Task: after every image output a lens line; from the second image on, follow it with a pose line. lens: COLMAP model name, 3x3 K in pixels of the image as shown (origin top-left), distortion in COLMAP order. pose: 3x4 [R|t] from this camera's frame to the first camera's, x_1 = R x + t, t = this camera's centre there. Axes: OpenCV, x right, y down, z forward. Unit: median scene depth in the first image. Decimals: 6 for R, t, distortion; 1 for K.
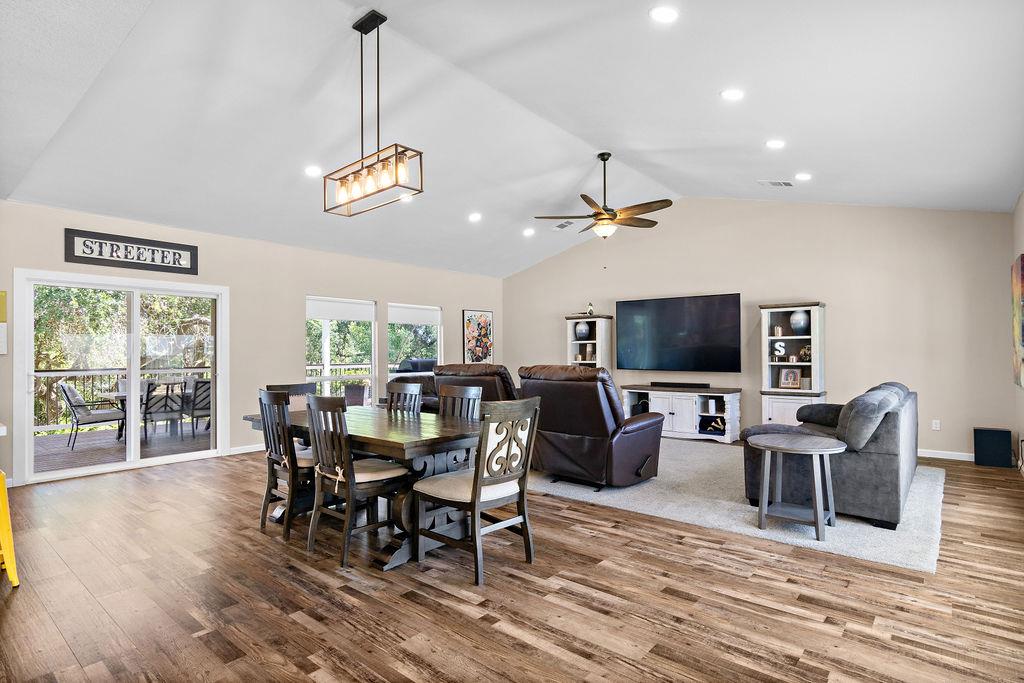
lens RADIAL K [[522.2, 0, 512.9], [0, 522.2, 347.6], [0, 0, 1]] dist [-0.001437, 0.001135]
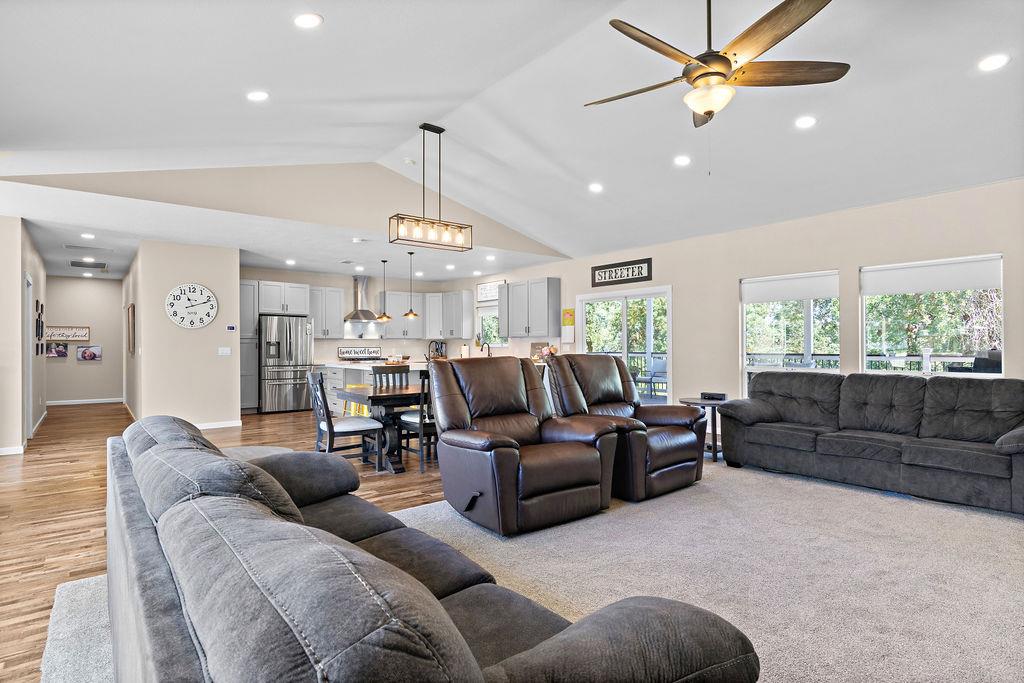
lens RADIAL K [[529.5, 0, 512.0], [0, 529.5, 341.5], [0, 0, 1]] dist [-0.000778, 0.000435]
pose [[-0.197752, -0.000287, -0.980252, 0.668951], [0.017574, 0.999838, -0.003838, 0.008671], [0.980094, -0.017986, -0.197715, 0.845445]]
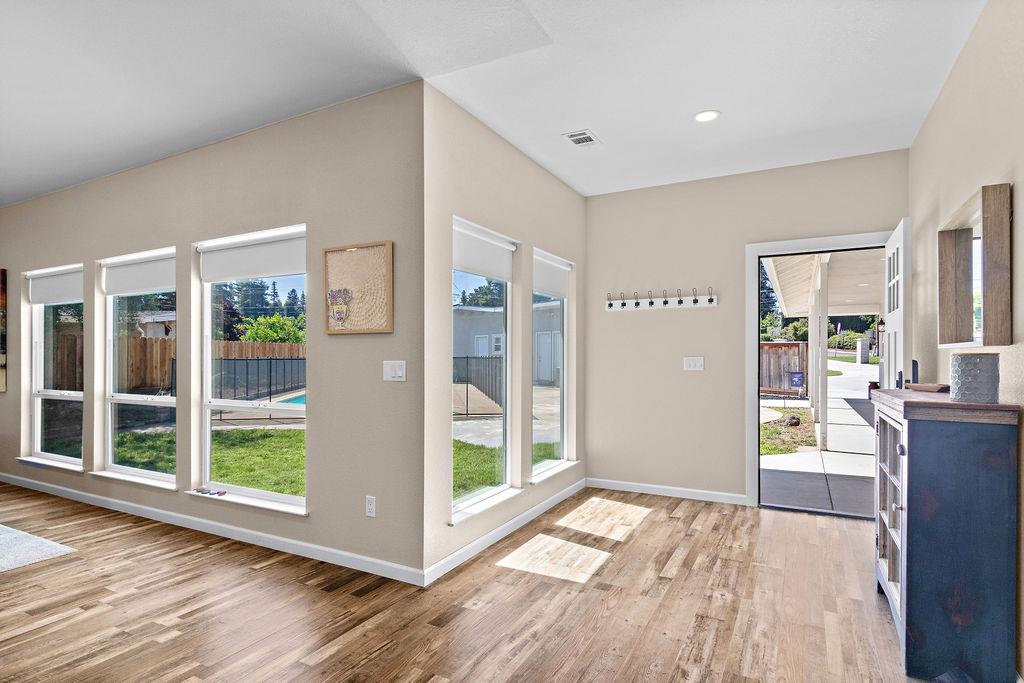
lens RADIAL K [[534.4, 0, 512.5], [0, 534.4, 346.1], [0, 0, 1]] dist [-0.000906, 0.000115]
pose [[-0.205818, 0.025481, 0.978258, -0.234091], [-0.007303, 0.999593, -0.027573, 0.003774], [-0.978563, -0.012820, -0.205548, 0.133412]]
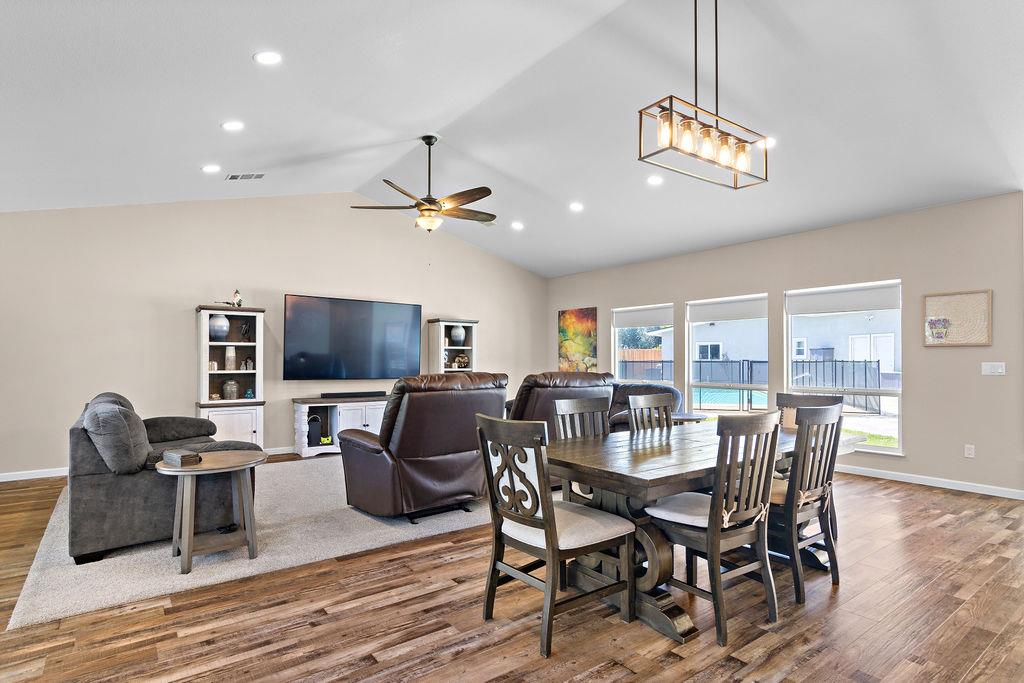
lens RADIAL K [[527.4, 0, 511.4], [0, 527.4, 356.1], [0, 0, 1]] dist [0.001485, 0.000197]
pose [[0.229191, 0.013513, 0.973288, -0.622792], [-0.012592, 0.999861, -0.010917, 0.011696], [-0.973300, -0.009754, 0.229329, 0.606474]]
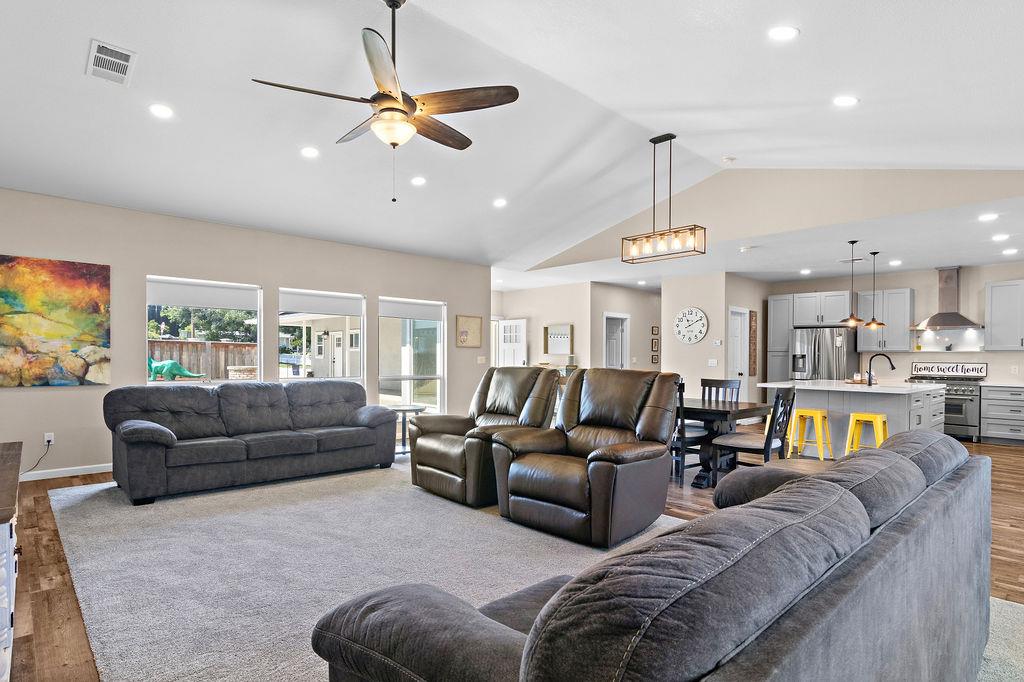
lens RADIAL K [[542.8, 0, 512.9], [0, 542.8, 360.2], [0, 0, 1]] dist [0.000686, 0.000453]
pose [[-0.993146, -0.004621, 0.116790, -0.013461], [-0.005303, 0.999971, -0.005529, 0.019106], [-0.116761, -0.006110, -0.993141, 1.448627]]
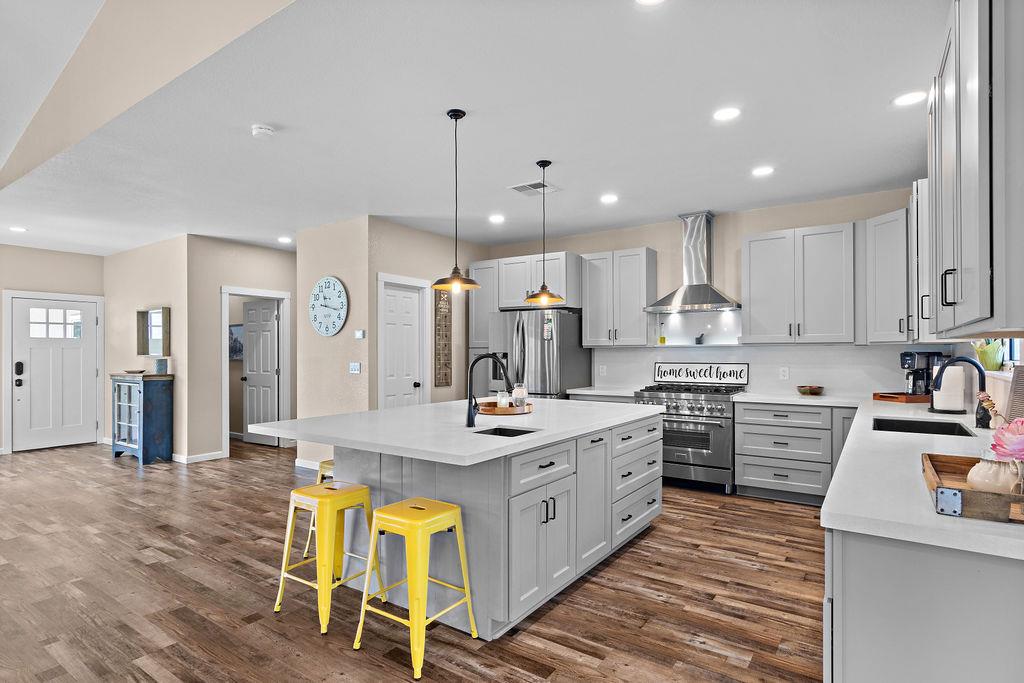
lens RADIAL K [[531.2, 0, 510.2], [0, 531.2, 353.2], [0, 0, 1]] dist [0.002166, 0.000860]
pose [[-0.995902, 0.009228, -0.089971, -0.532867], [0.009877, 0.999928, -0.006780, -0.000102], [0.089902, -0.007641, -0.995921, 0.825660]]
